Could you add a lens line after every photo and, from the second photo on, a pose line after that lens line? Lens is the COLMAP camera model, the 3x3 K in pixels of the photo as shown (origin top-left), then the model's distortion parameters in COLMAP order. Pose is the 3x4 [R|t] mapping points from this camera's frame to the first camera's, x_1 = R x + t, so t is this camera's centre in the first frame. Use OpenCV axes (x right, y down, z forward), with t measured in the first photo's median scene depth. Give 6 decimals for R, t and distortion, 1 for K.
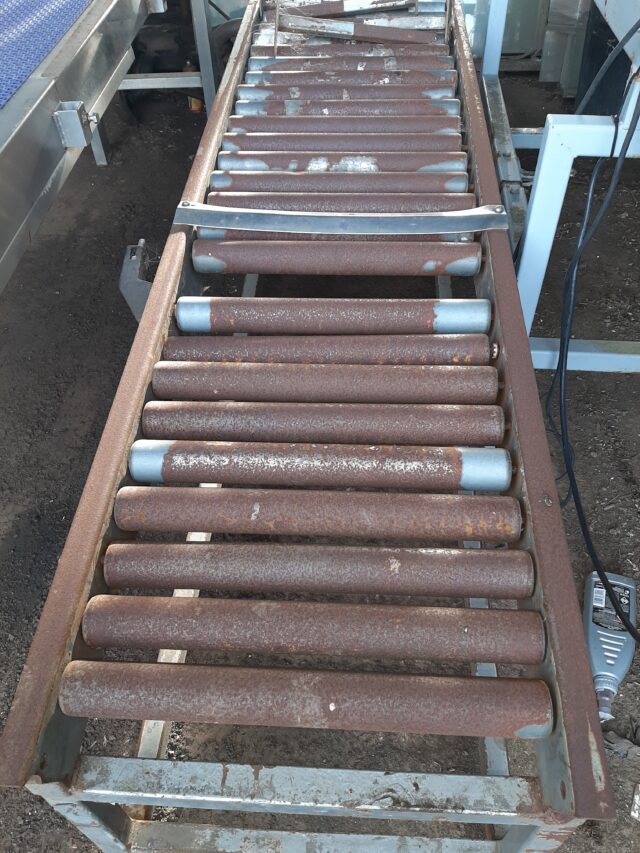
lens RADIAL K [[657.2, 0, 320.0], [0, 657.2, 426.5], [0, 0, 1]] dist [0.010130, -0.053356]
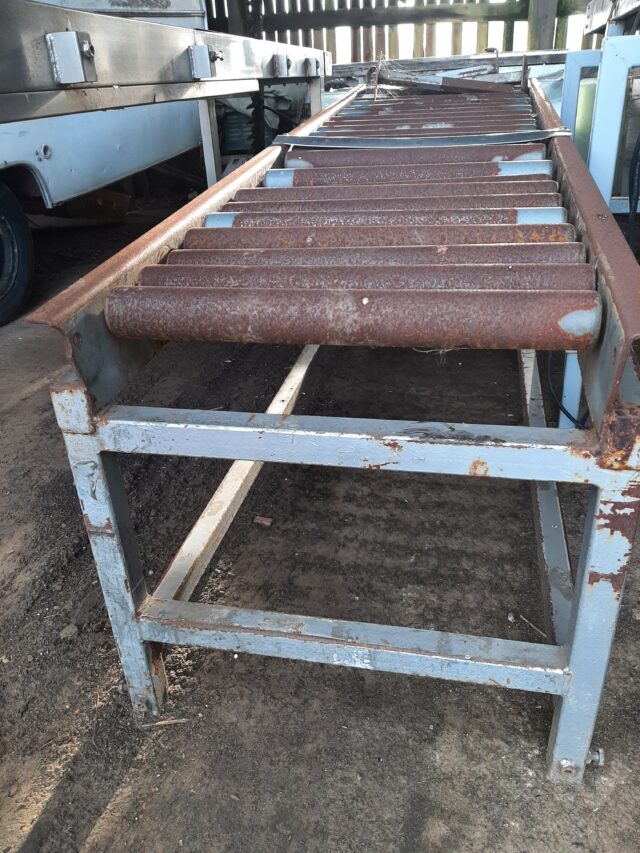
lens RADIAL K [[657.2, 0, 320.0], [0, 657.2, 426.5], [0, 0, 1]] dist [0.010130, -0.053356]
pose [[0.987435, 0.056740, -0.147491, 0.079888], [-0.099449, 0.948448, -0.300925, 0.679728], [0.122813, 0.311812, 0.942173, 0.093129]]
